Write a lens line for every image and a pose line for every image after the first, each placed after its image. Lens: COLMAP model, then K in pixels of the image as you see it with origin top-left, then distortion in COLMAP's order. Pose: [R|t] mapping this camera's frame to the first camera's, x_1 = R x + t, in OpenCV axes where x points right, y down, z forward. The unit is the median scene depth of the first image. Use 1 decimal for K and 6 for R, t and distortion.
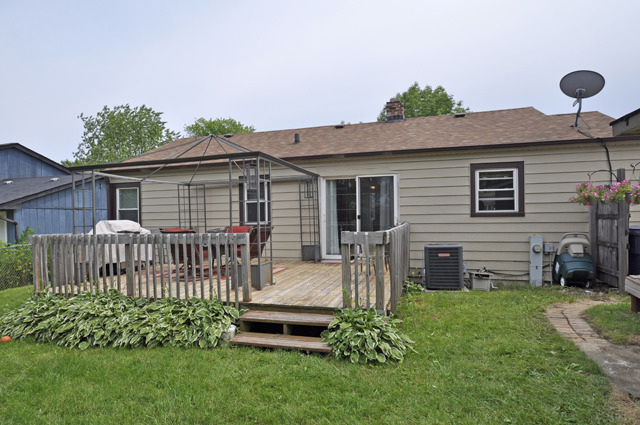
lens RADIAL K [[347.9, 0, 320.6], [0, 347.9, 214.6], [0, 0, 1]] dist [-0.002267, -0.000011]
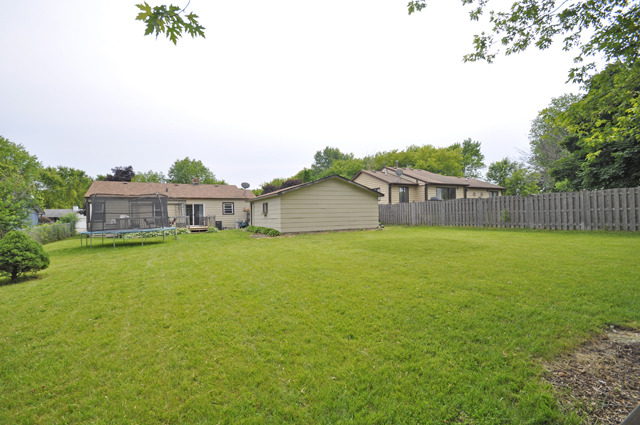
lens RADIAL K [[279.4, 0, 320.9], [0, 279.4, 212.7], [0, 0, 1]] dist [-0.011107, -0.004203]
pose [[0.665497, 0.011909, 0.746306, -1.194563], [0.013963, 0.999499, -0.028401, 0.086673], [-0.746270, 0.029321, 0.664997, -1.962999]]
